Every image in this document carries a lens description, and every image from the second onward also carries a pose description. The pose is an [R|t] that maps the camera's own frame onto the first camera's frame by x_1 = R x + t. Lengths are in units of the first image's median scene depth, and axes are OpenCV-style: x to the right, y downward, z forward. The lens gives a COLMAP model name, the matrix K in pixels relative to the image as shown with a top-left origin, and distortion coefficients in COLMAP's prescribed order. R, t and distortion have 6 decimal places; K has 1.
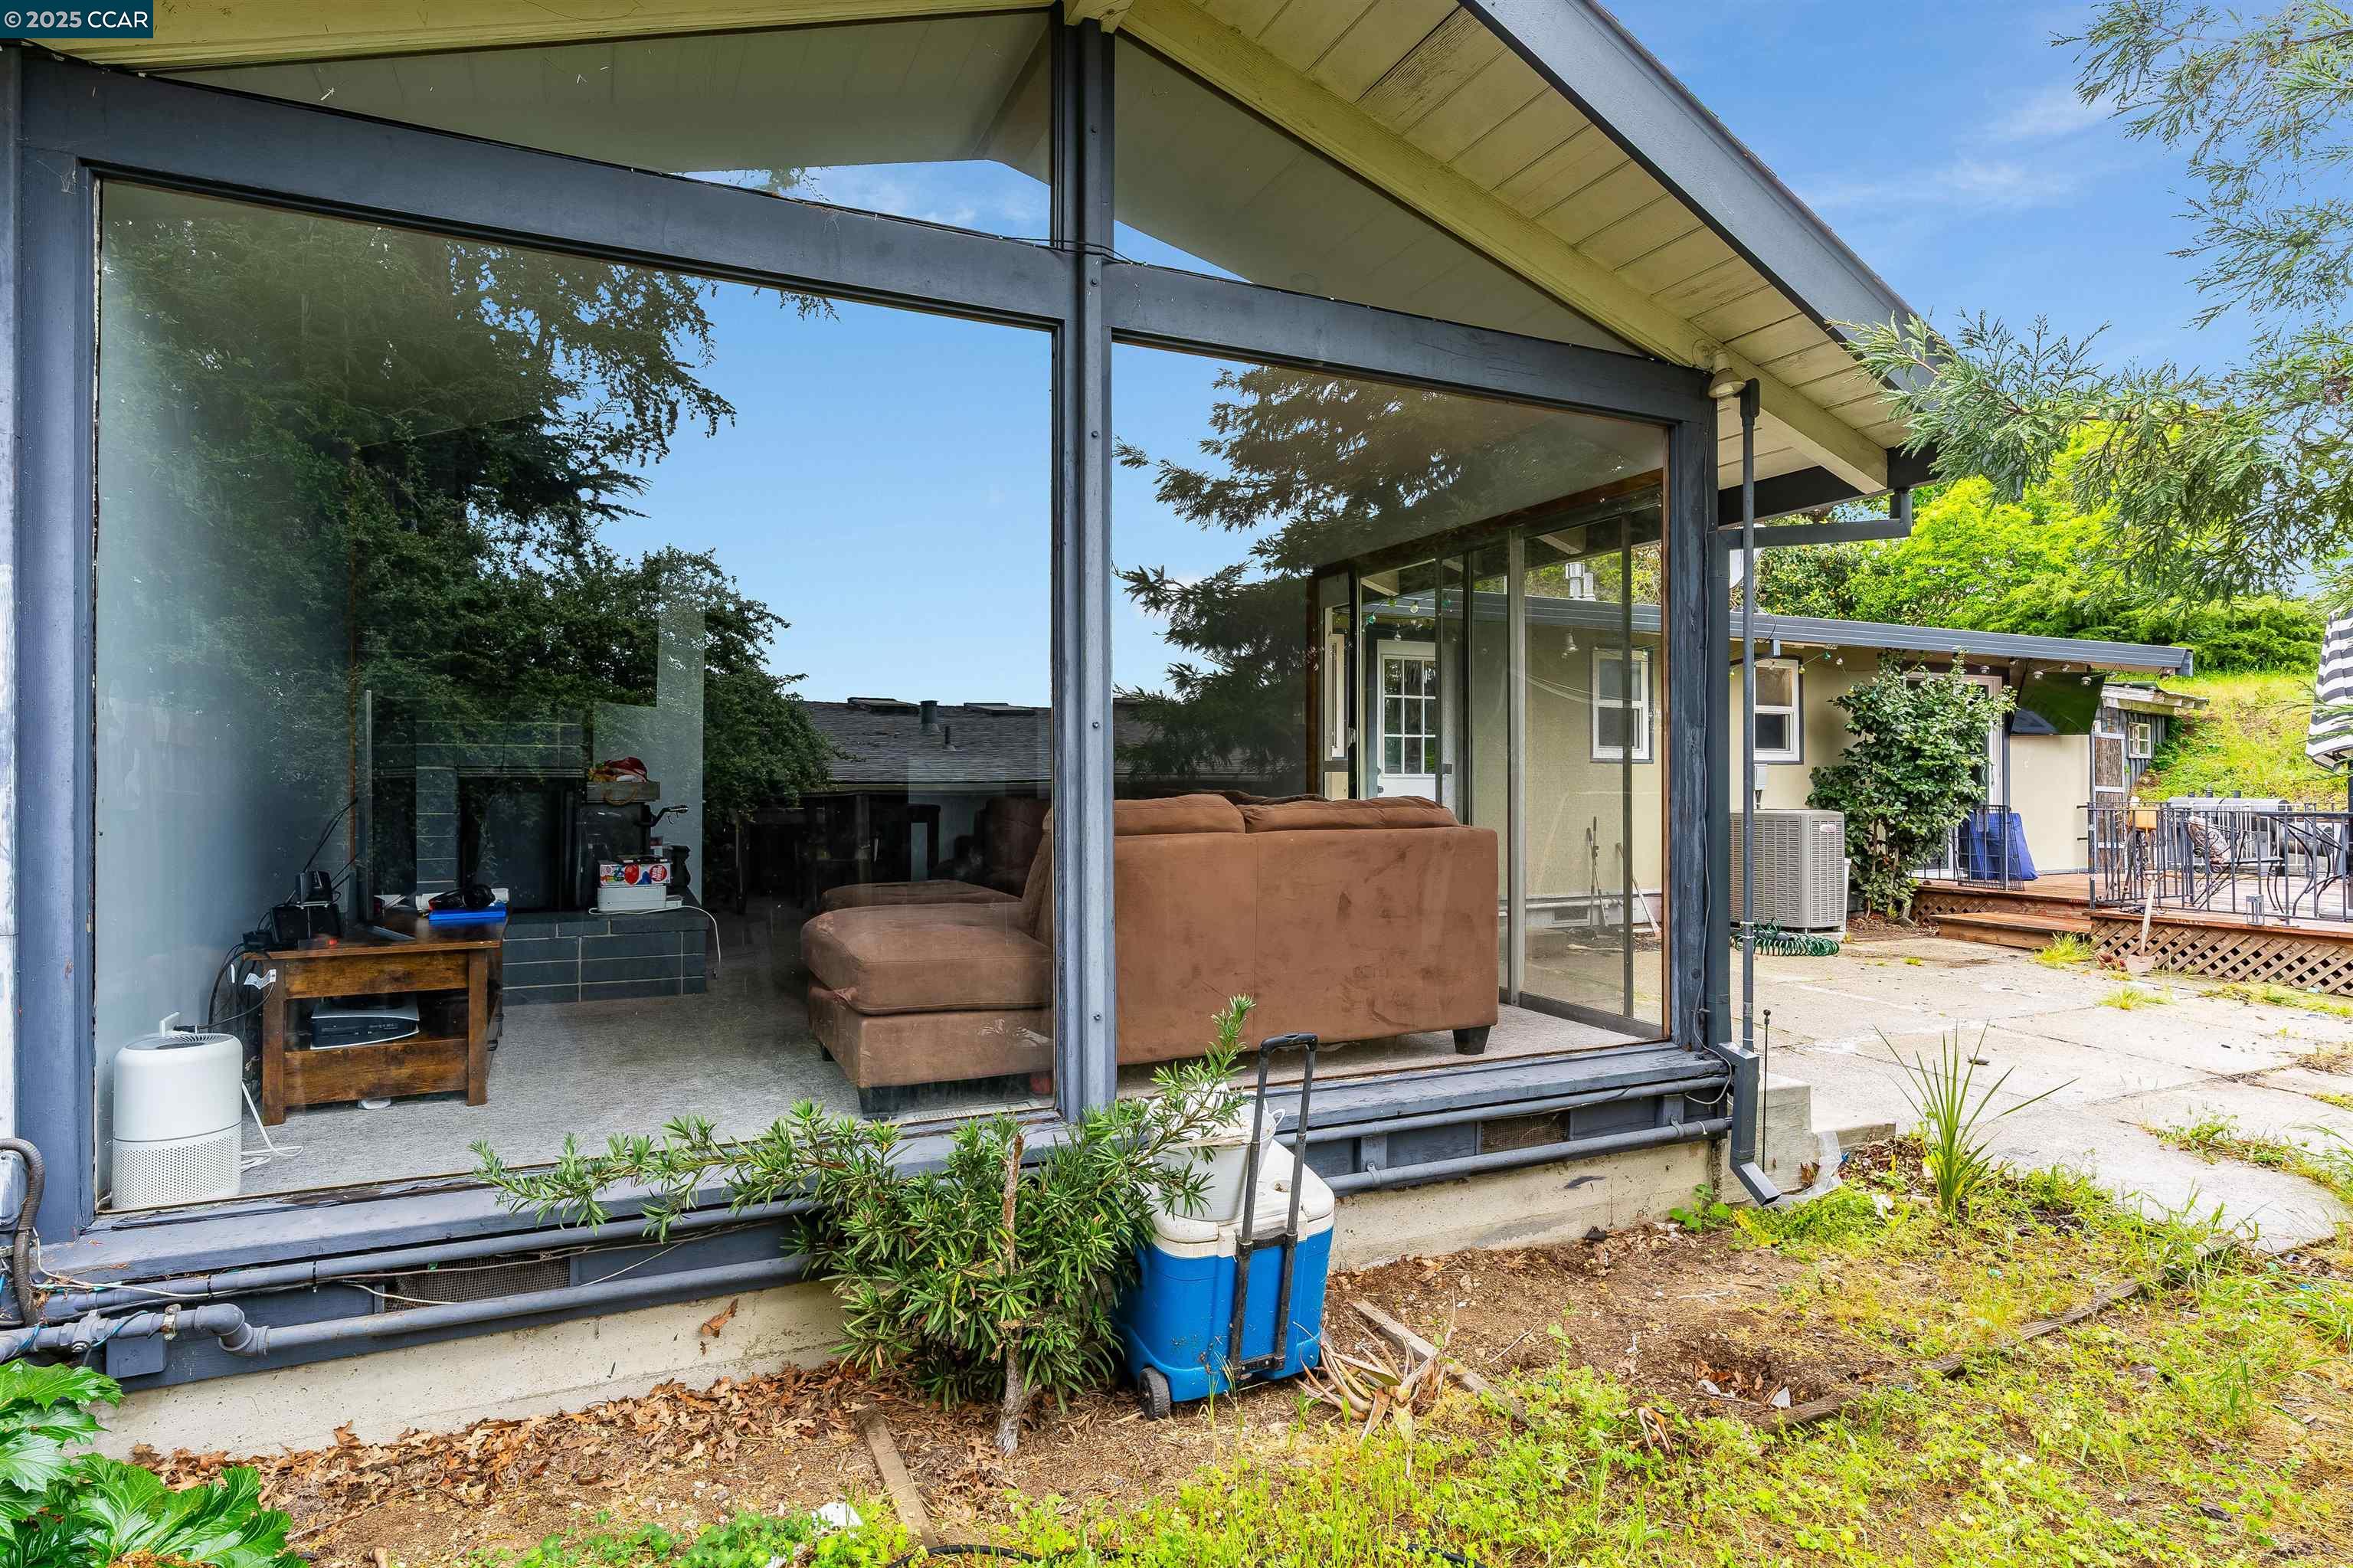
lens RADIAL K [[1260.9, 0, 1190.3], [0, 1260.9, 773.2], [0, 0, 1]] dist [-0.005052, 0.002918]
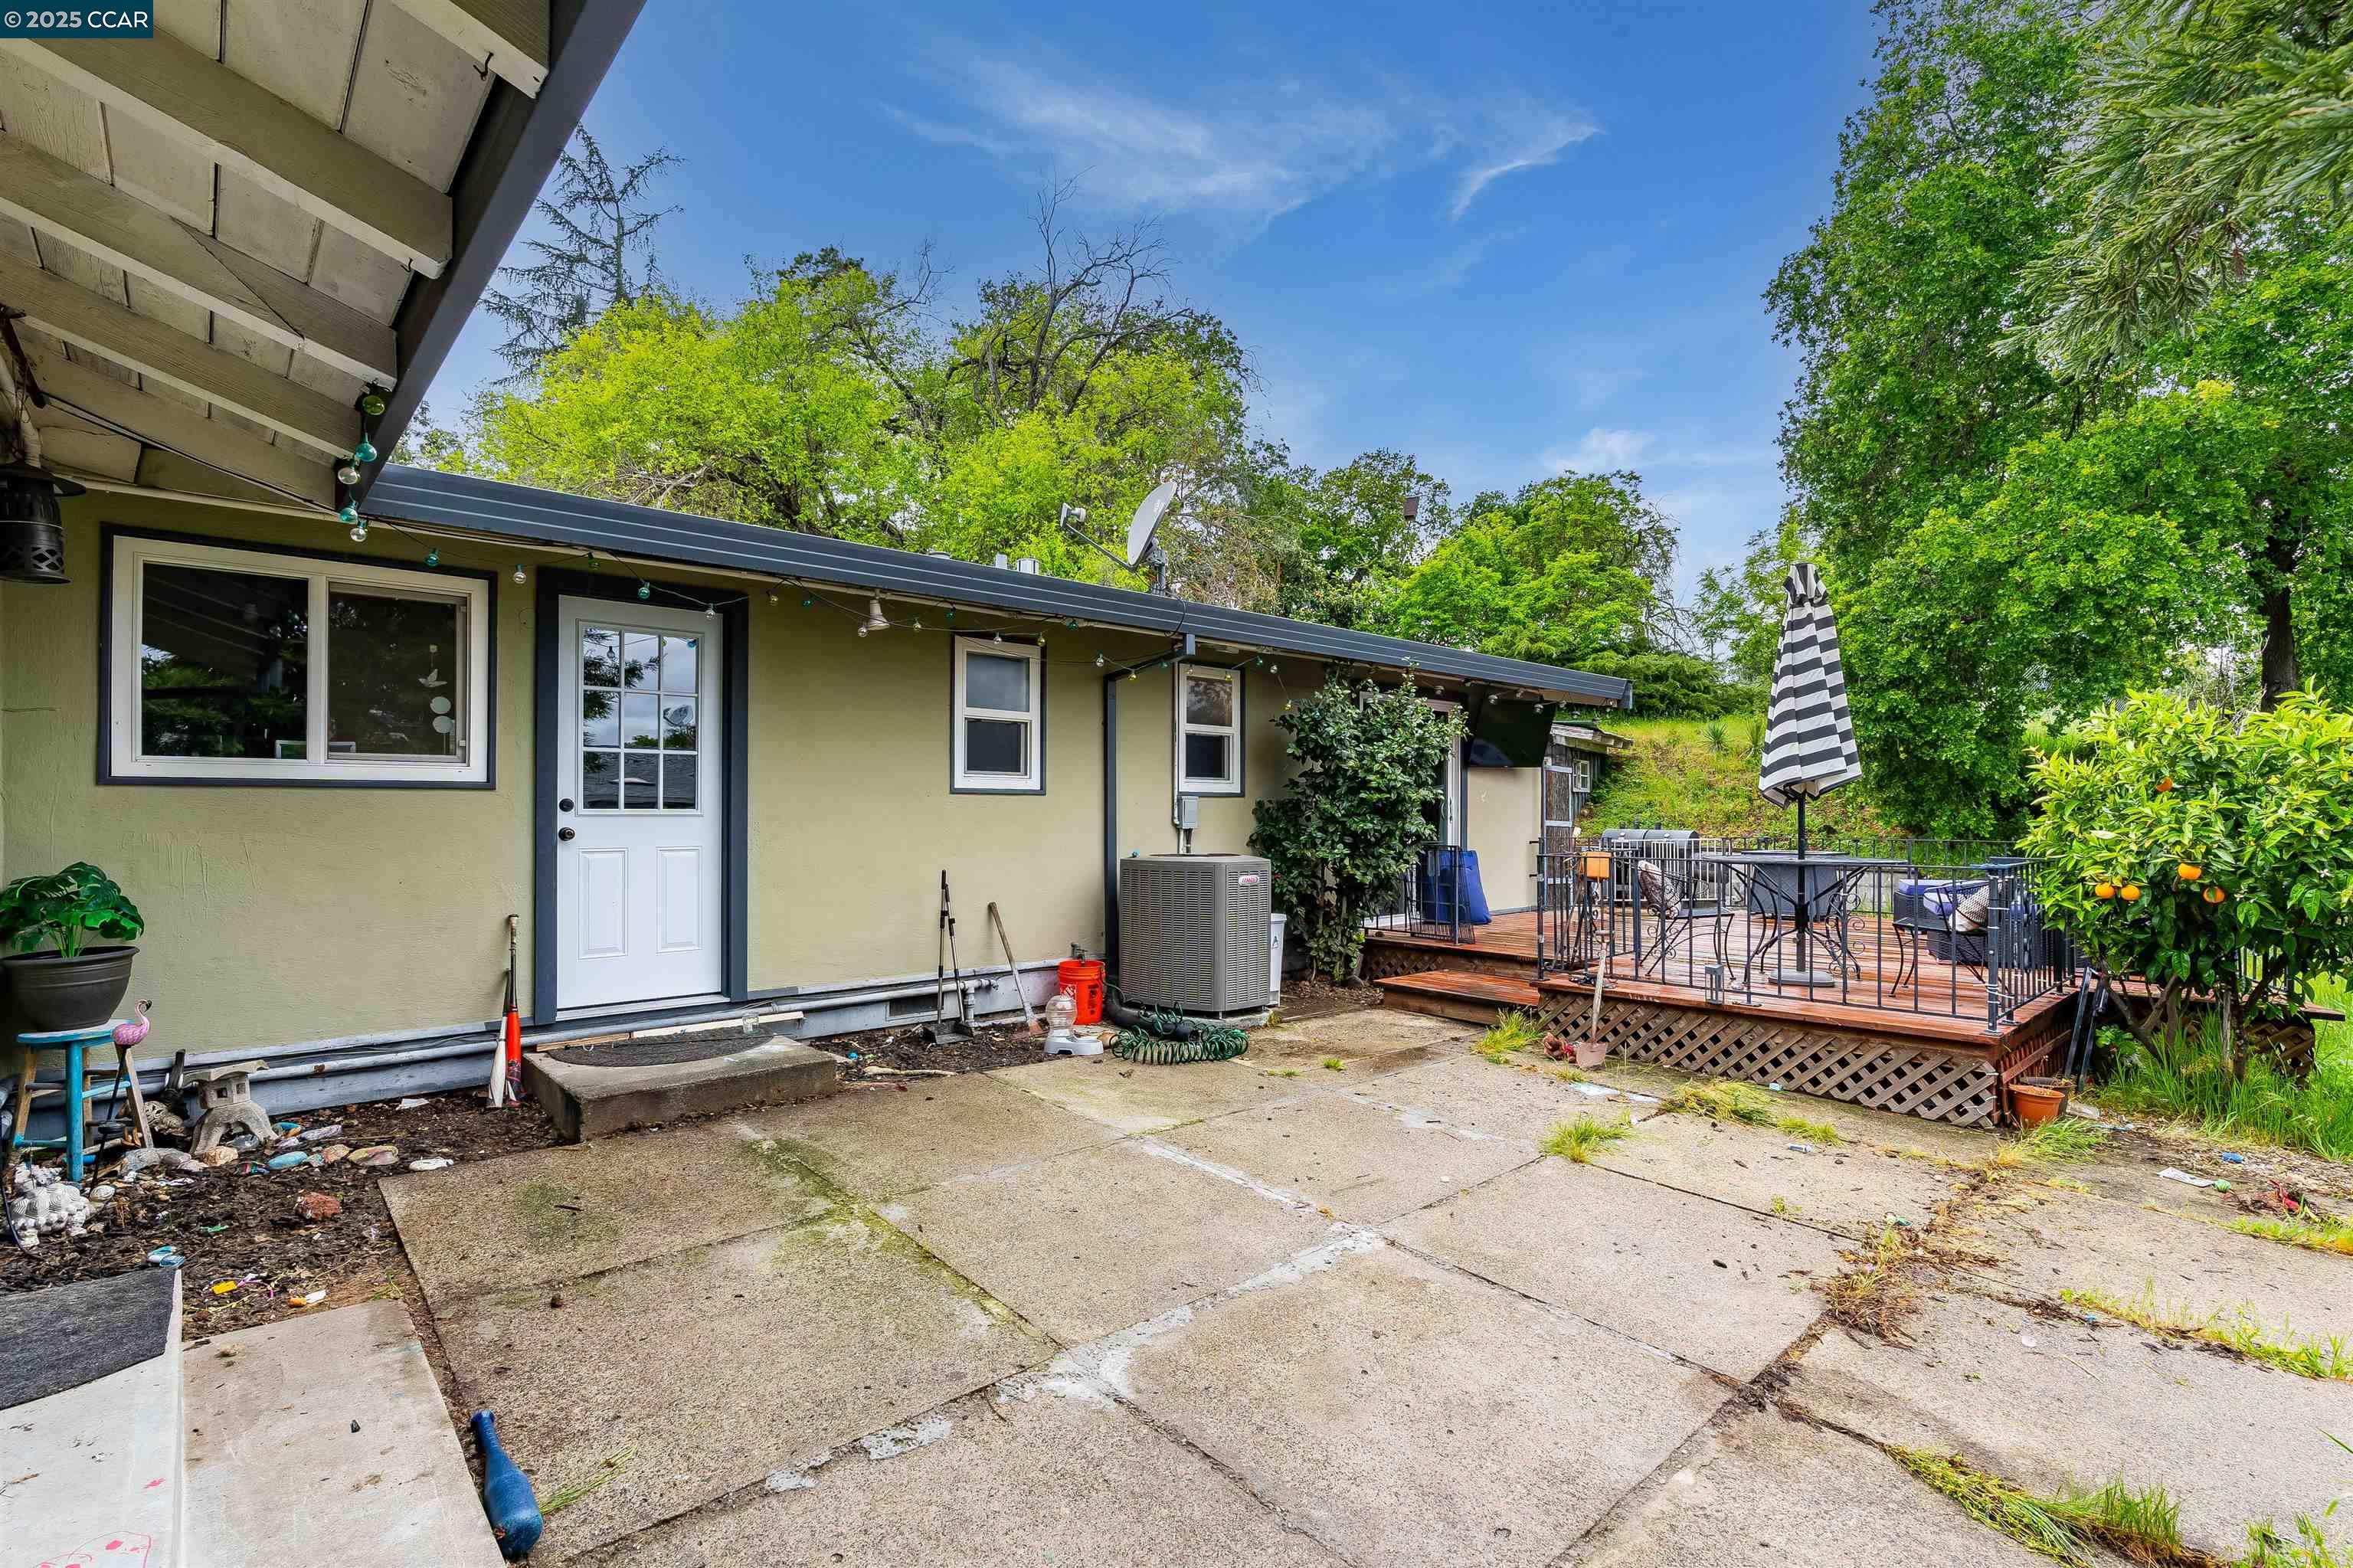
lens RADIAL K [[1088.1, 0, 1193.5], [0, 1088.1, 825.9], [0, 0, 1]] dist [-0.002637, 0.000190]
pose [[0.952463, -0.002425, 0.304643, 0.248186], [-0.004798, 0.999725, 0.022962, -0.004556], [-0.304615, -0.023332, 0.952190, 0.344104]]
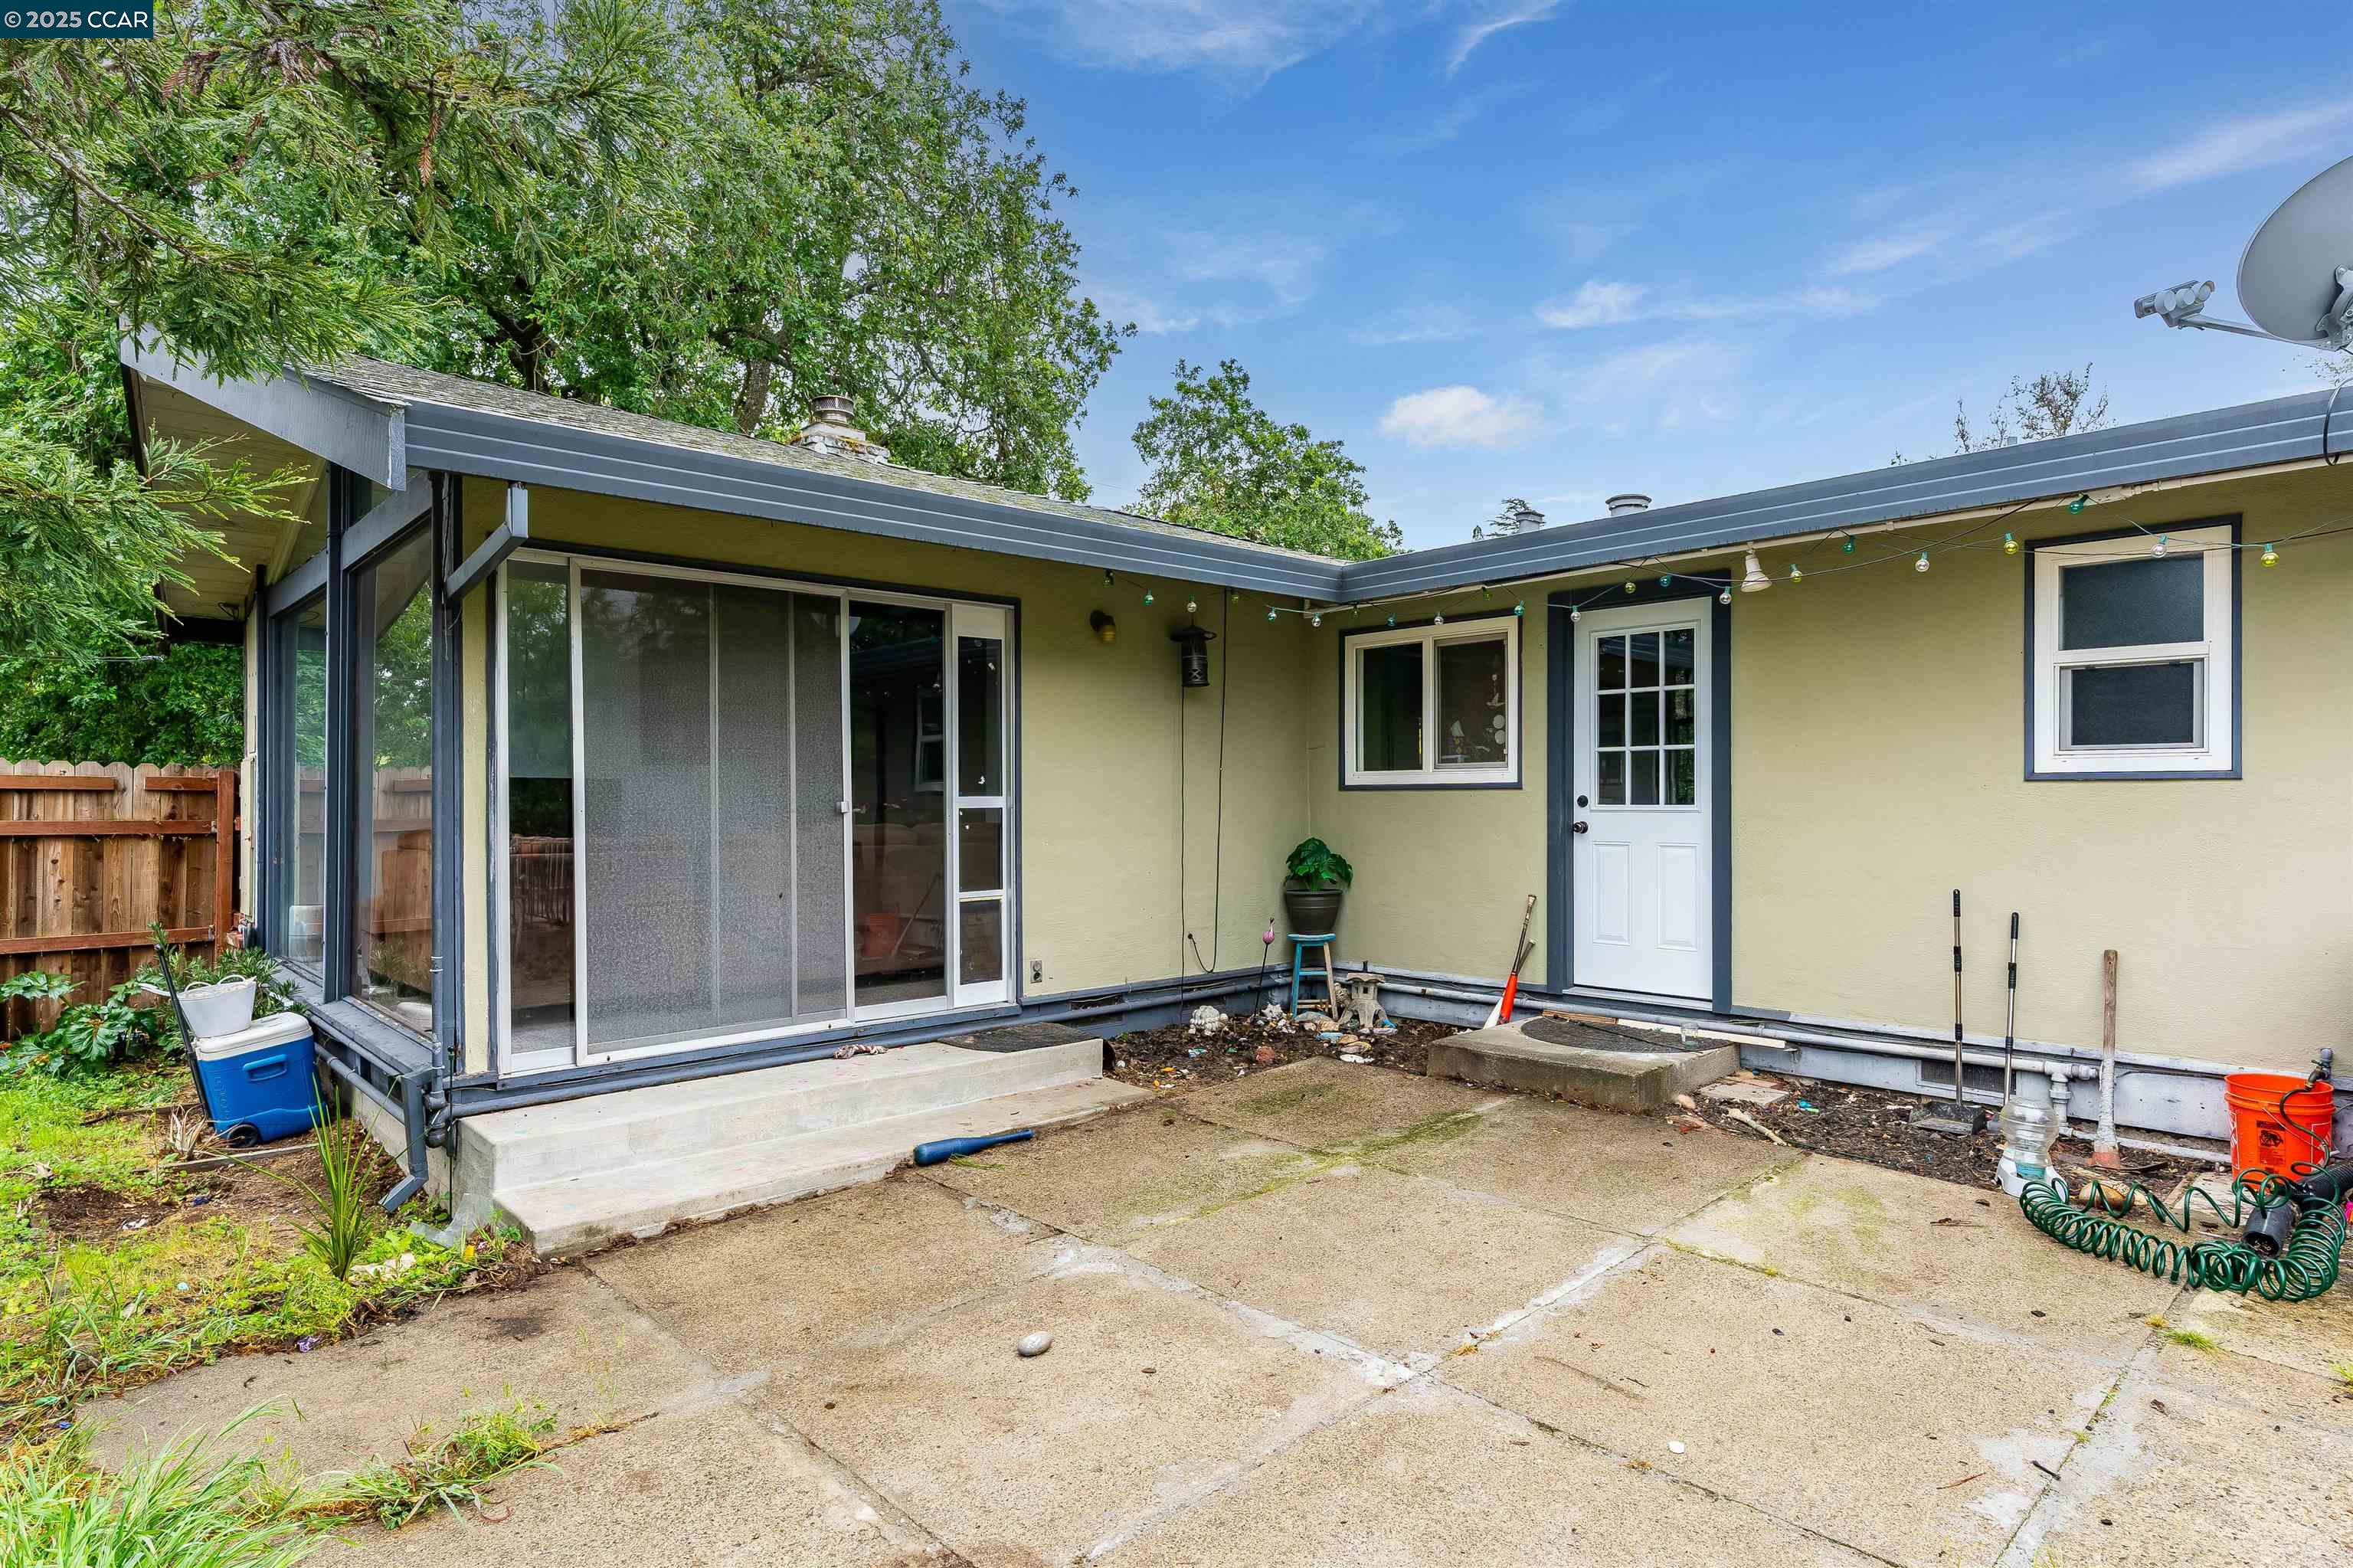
lens RADIAL K [[1281.2, 0, 1178.7], [0, 1281.2, 813.1], [0, 0, 1]] dist [-0.007578, 0.001804]
pose [[0.307737, 0.006041, -0.951452, 0.658984], [0.008986, 0.999917, 0.009255, -0.003106], [0.951429, -0.011397, 0.307657, 0.503721]]
